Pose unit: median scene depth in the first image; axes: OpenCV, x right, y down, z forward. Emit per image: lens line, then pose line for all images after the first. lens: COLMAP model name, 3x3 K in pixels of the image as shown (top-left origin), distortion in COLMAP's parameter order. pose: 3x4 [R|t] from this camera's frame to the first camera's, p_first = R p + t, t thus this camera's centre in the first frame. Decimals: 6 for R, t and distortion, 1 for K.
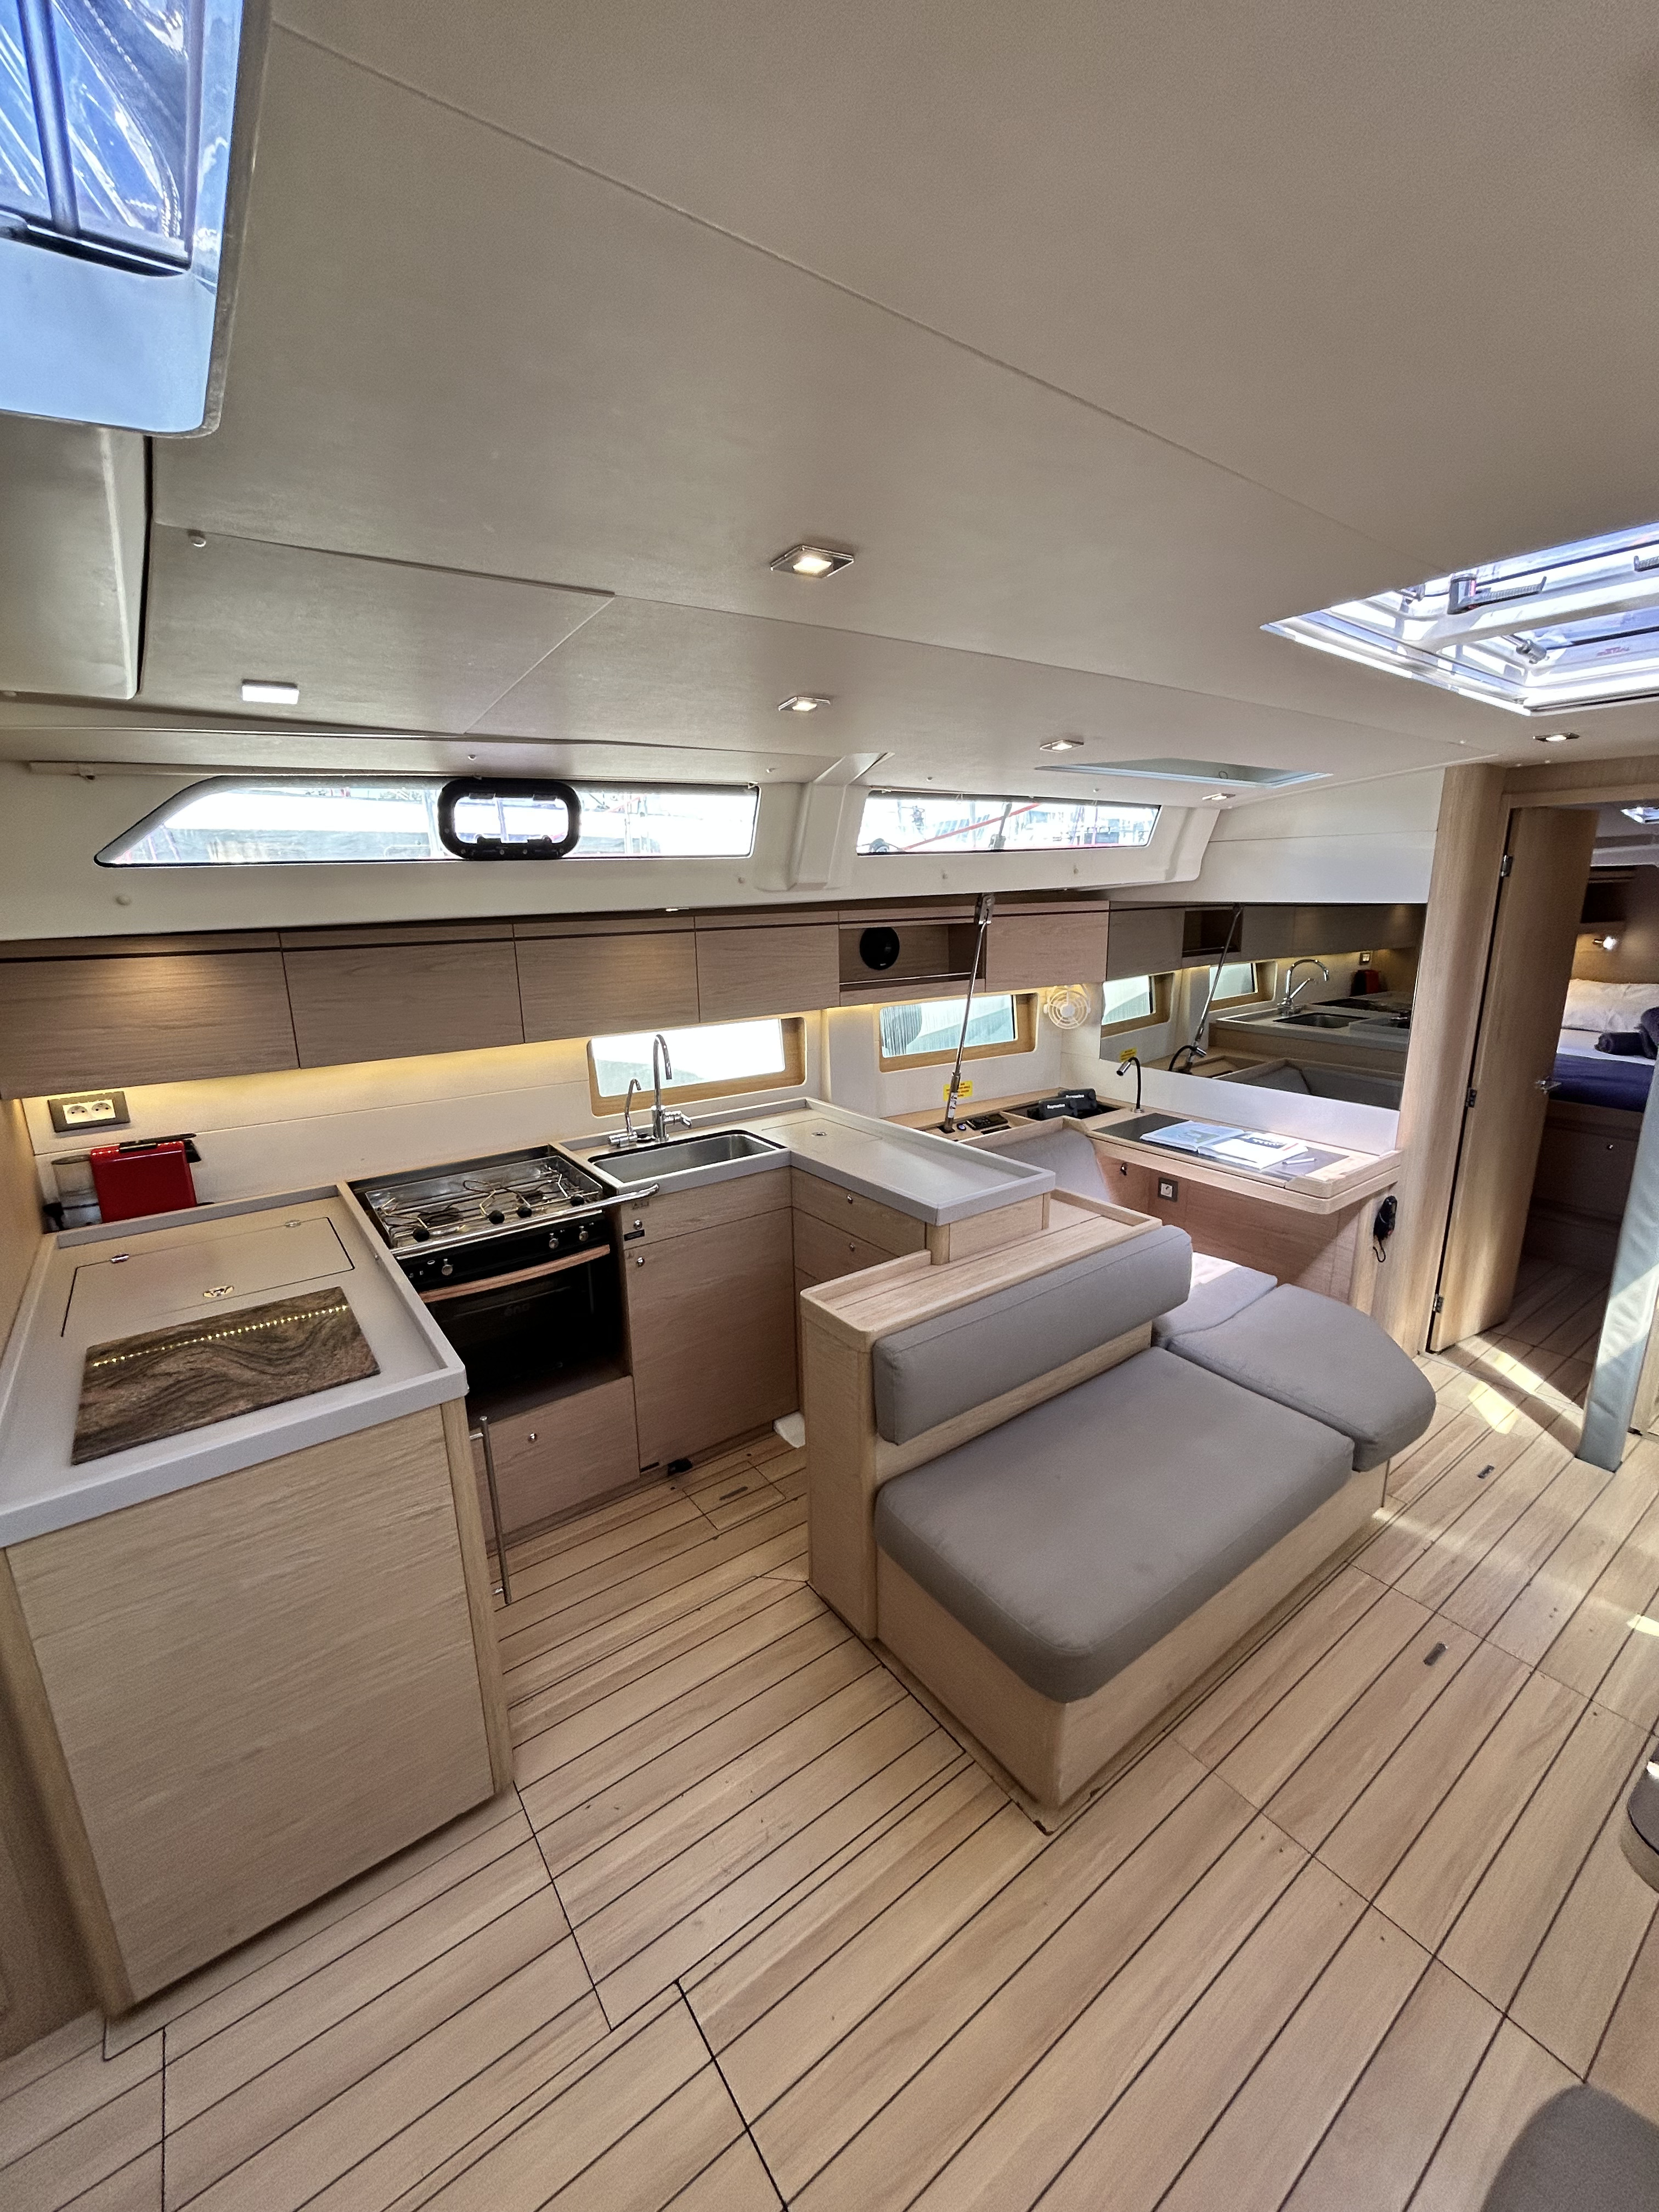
lens RADIAL K [[896.8, 0, 829.5], [0, 896.8, 1106.0], [0, 0, 1]] dist [0.003093, -0.000869]
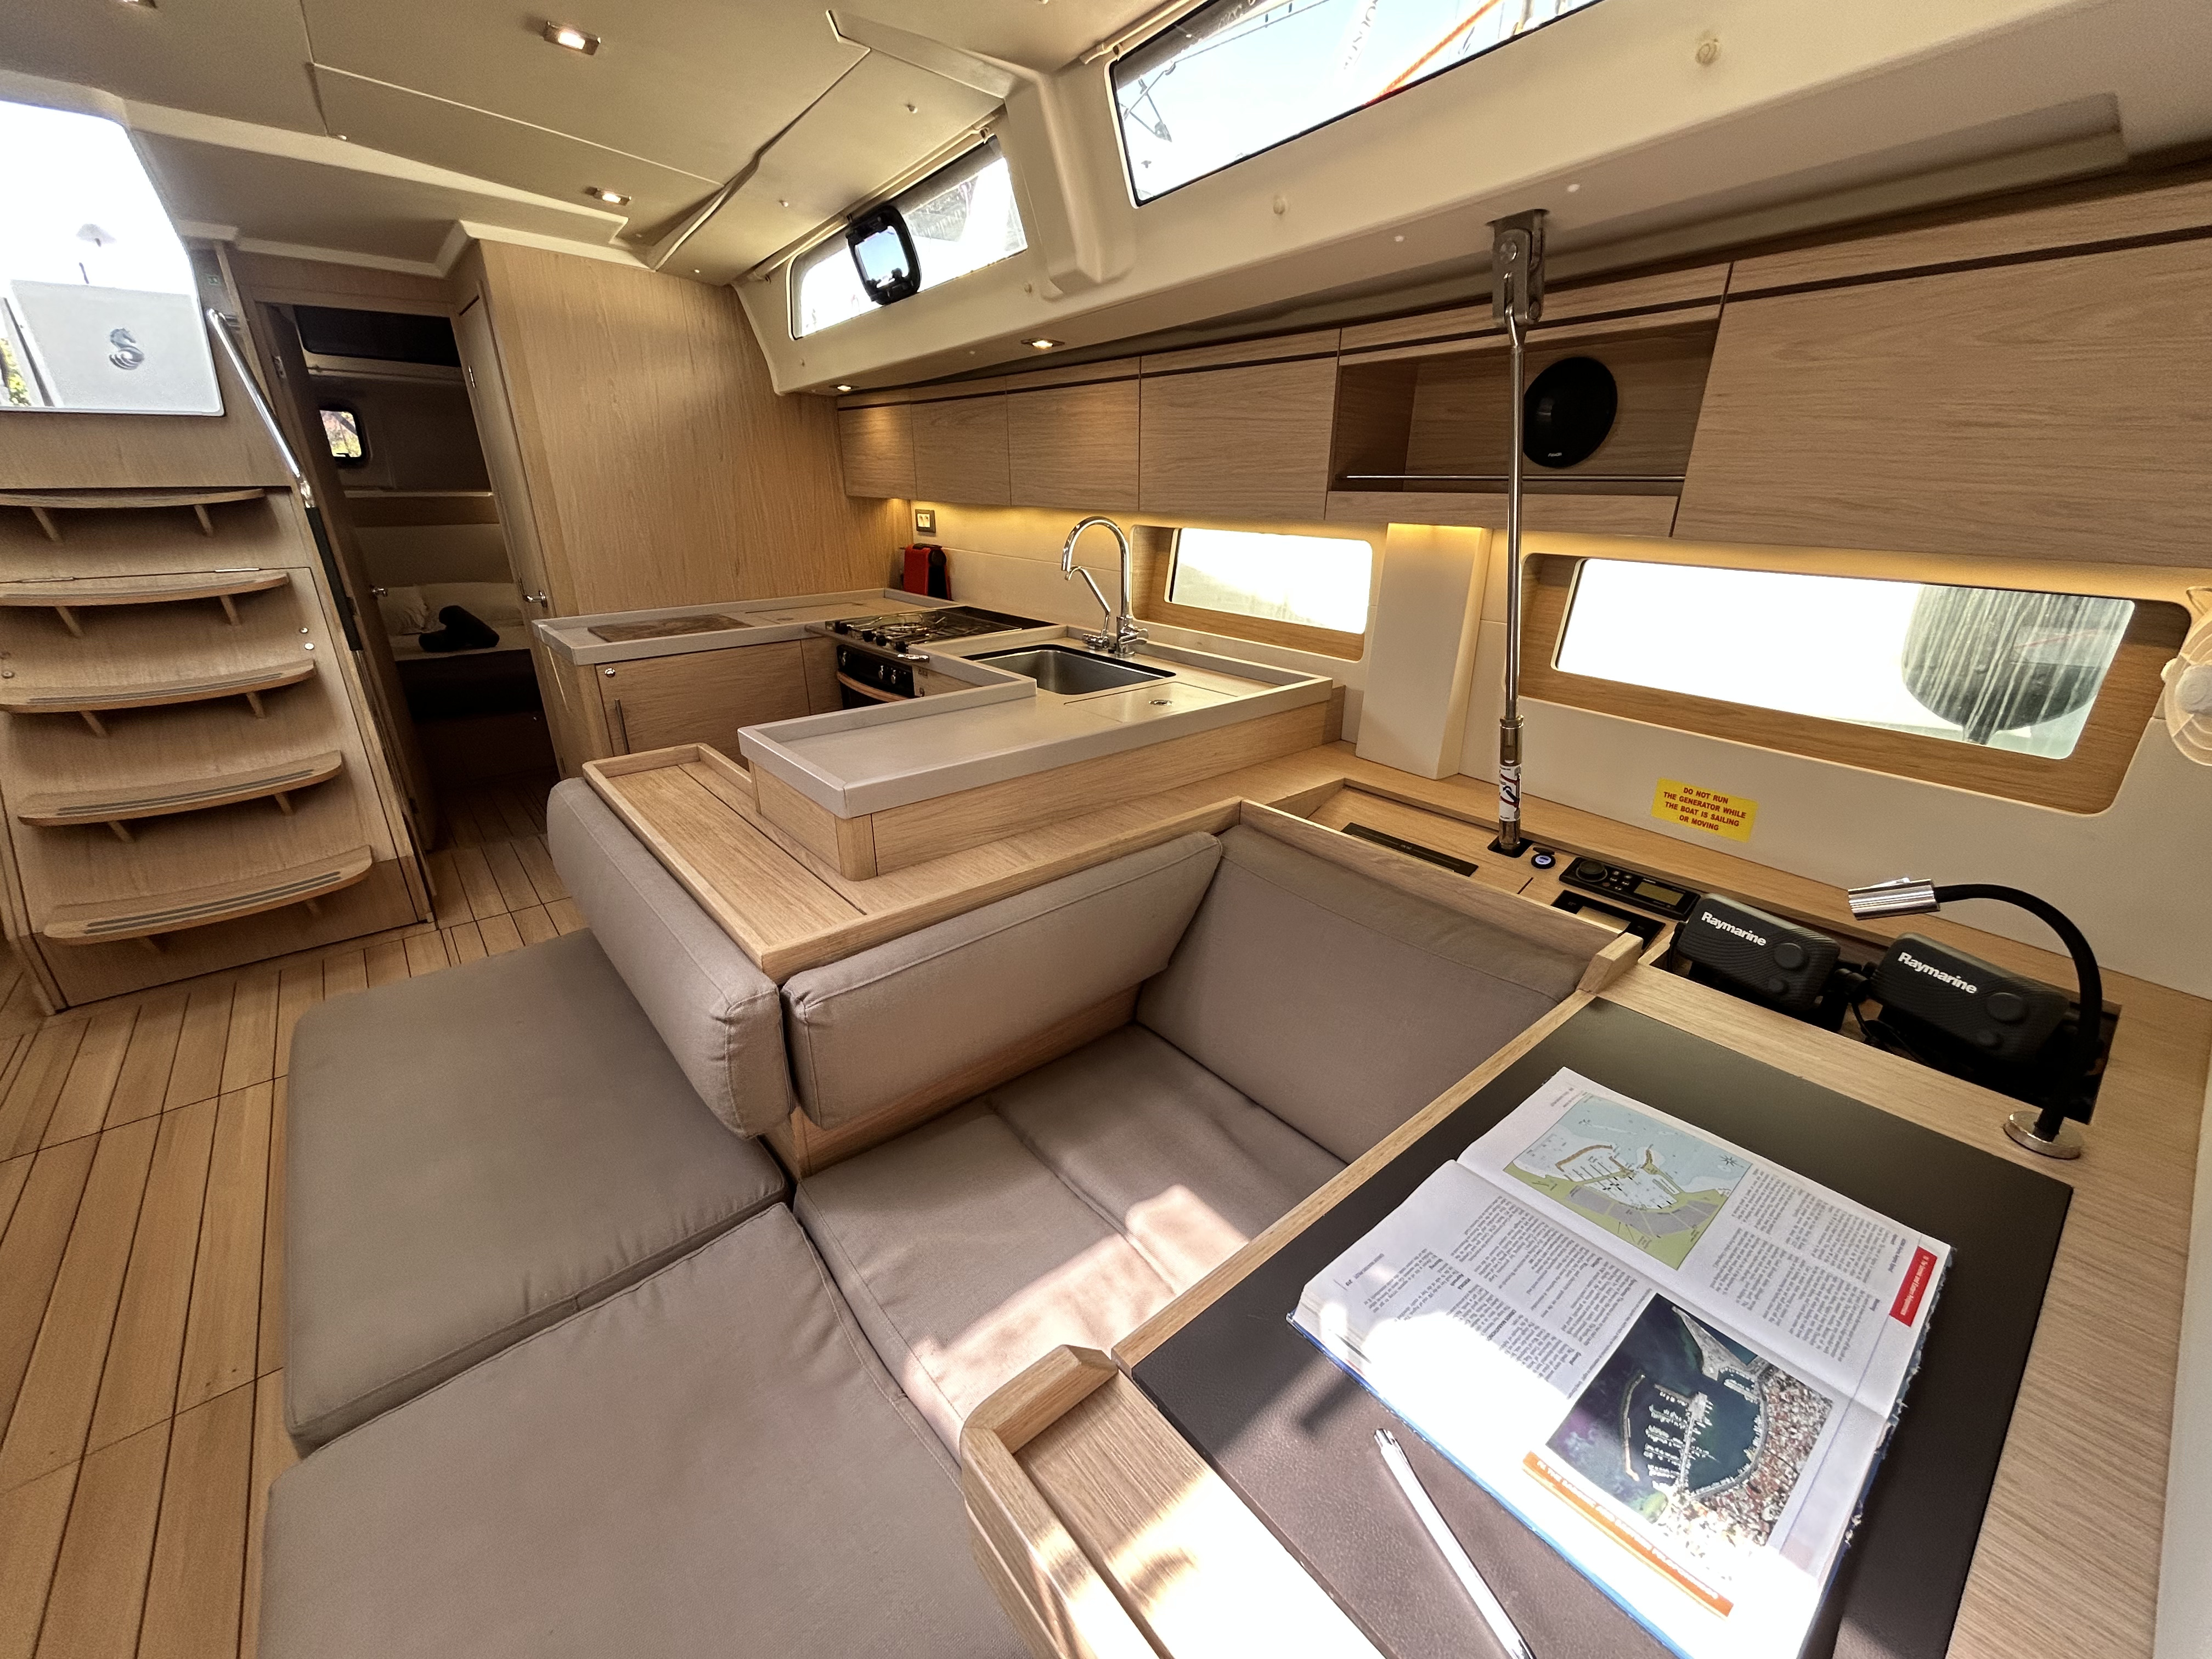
lens RADIAL K [[883.2, 0, 1111.5], [0, 883.2, 826.5], [0, 0, 1]] dist [0.007582, -0.005771]
pose [[0.063720, 0.387569, -0.919636, 0.713414], [-0.239158, 0.900587, 0.362970, -0.129215], [0.968888, 0.196810, 0.150075, 1.003844]]
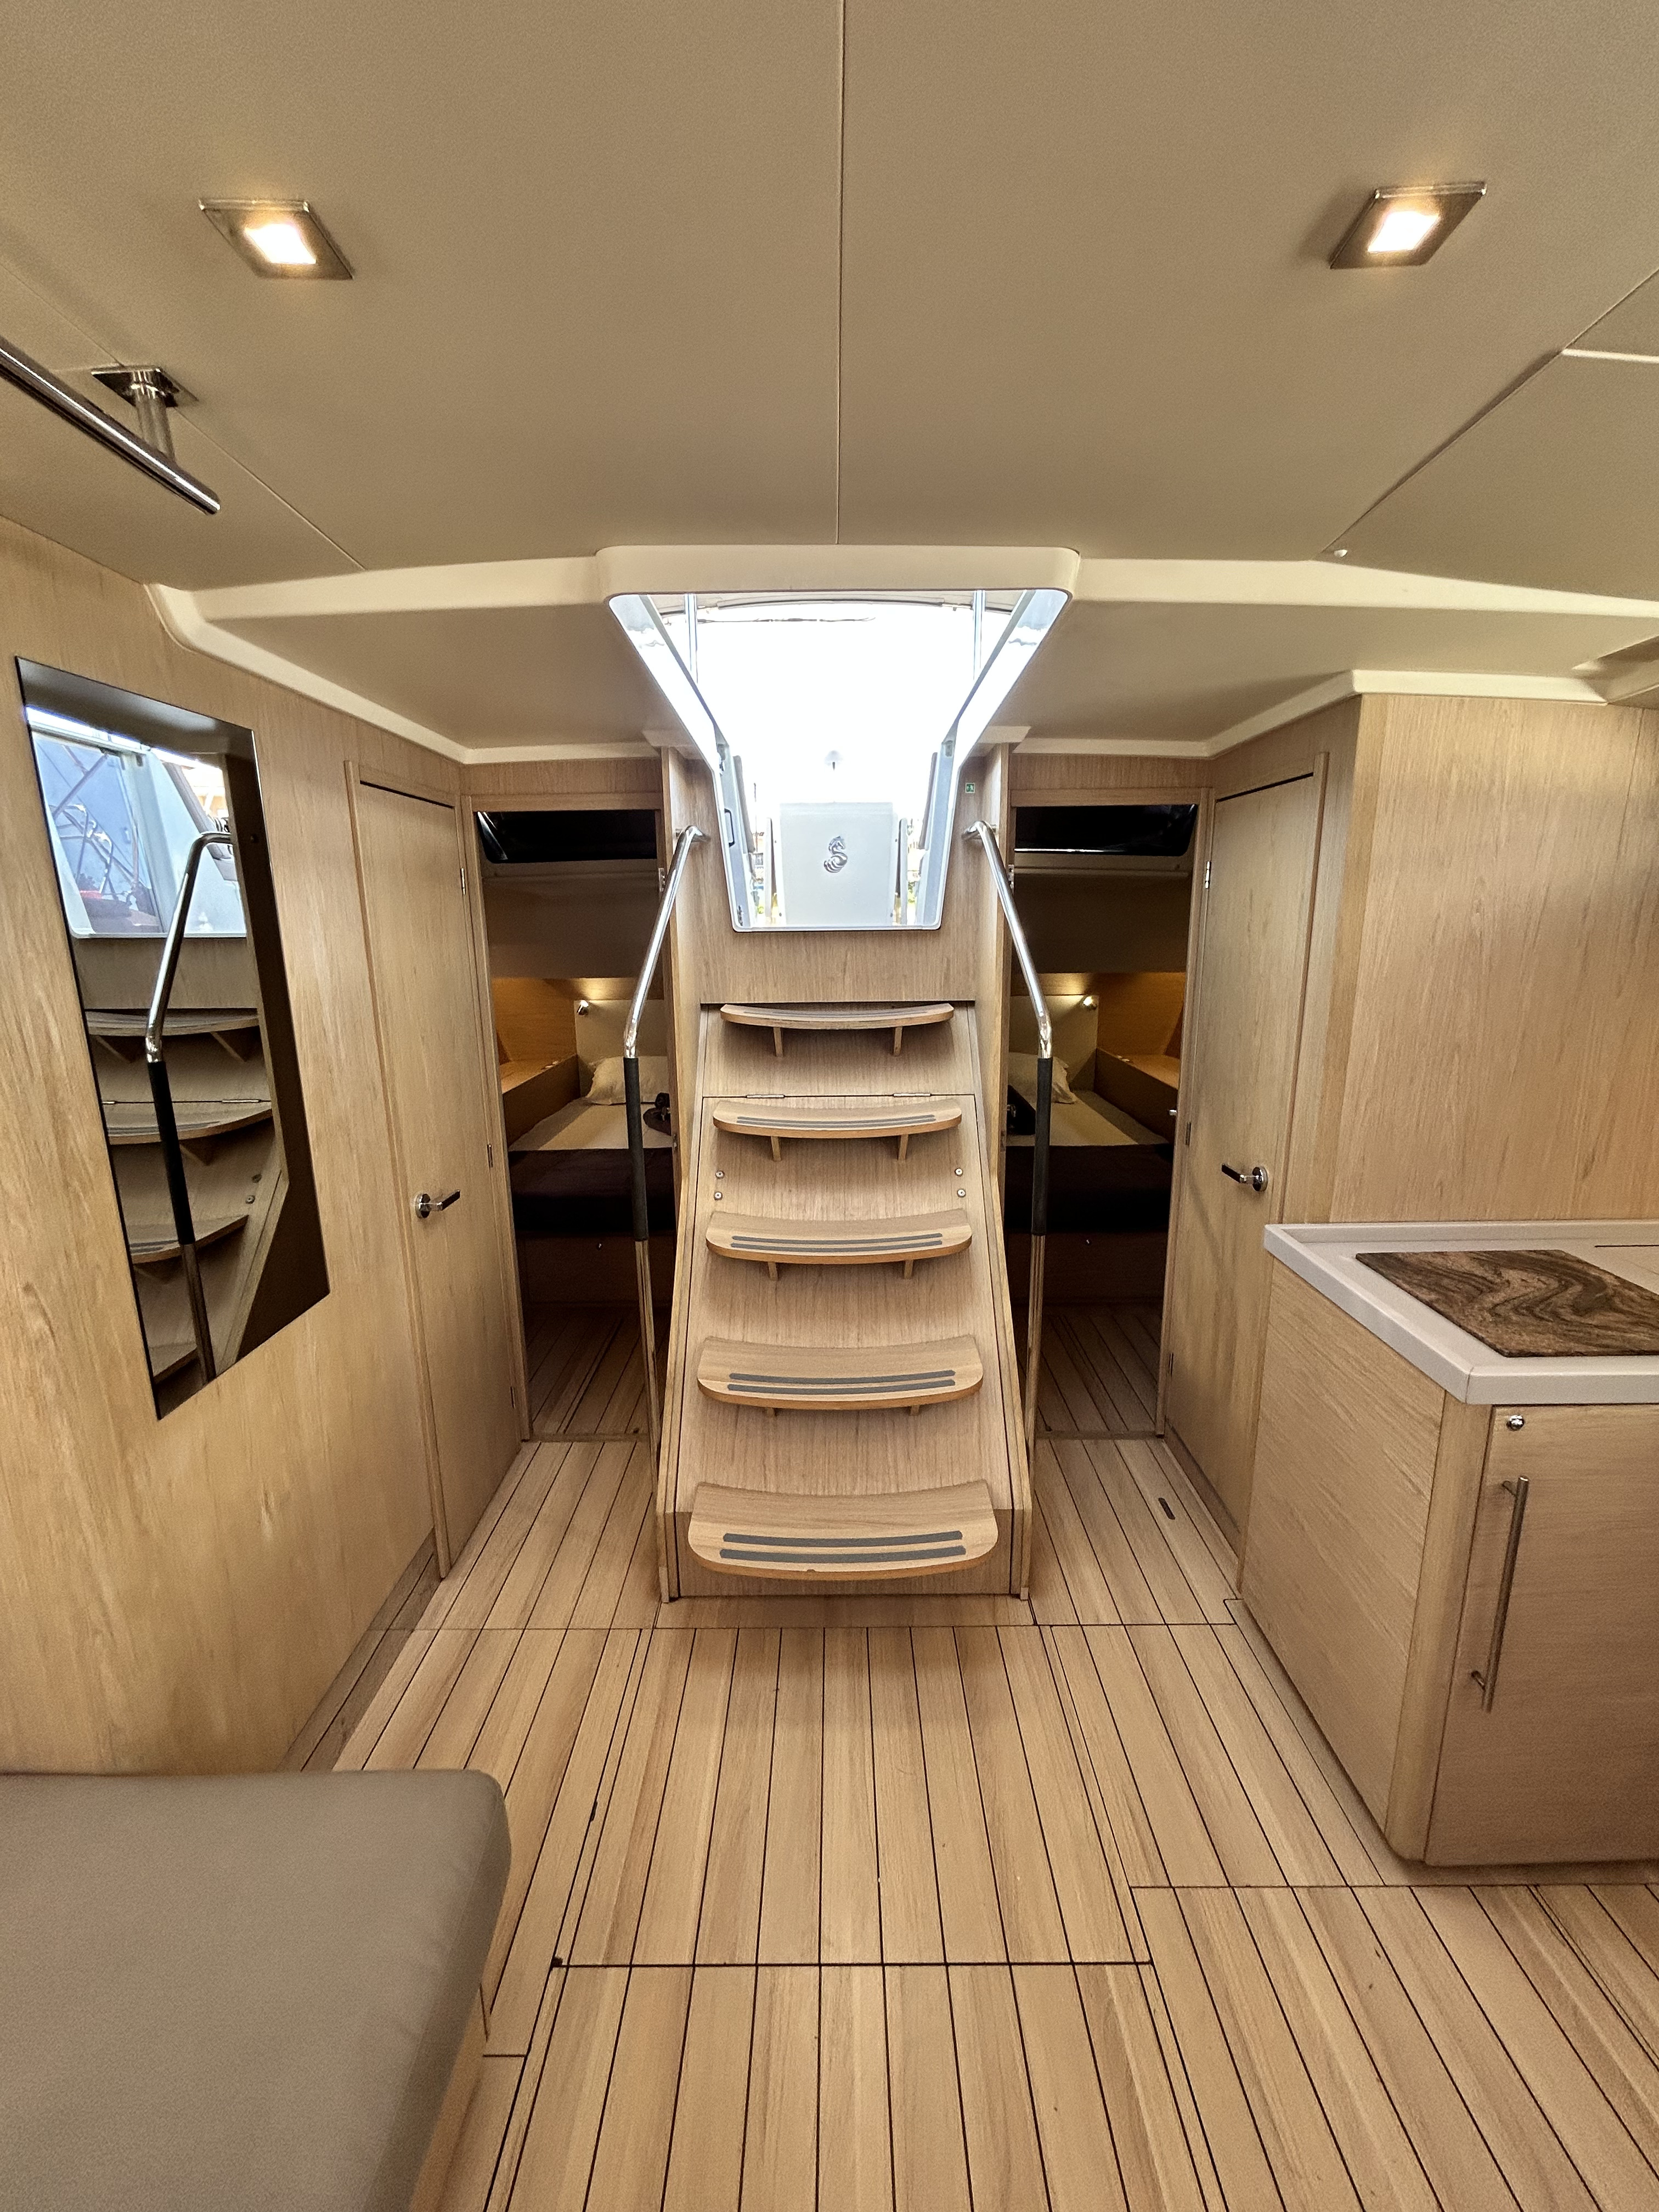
lens RADIAL K [[895.2, 0, 829.5], [0, 895.2, 1106.0], [0, 0, 1]] dist [-0.000138, -0.000281]
pose [[-0.598292, 0.192885, -0.777716, 0.307690], [-0.167112, 0.919214, 0.356537, -0.078694], [0.783658, 0.343280, -0.517725, 0.463339]]
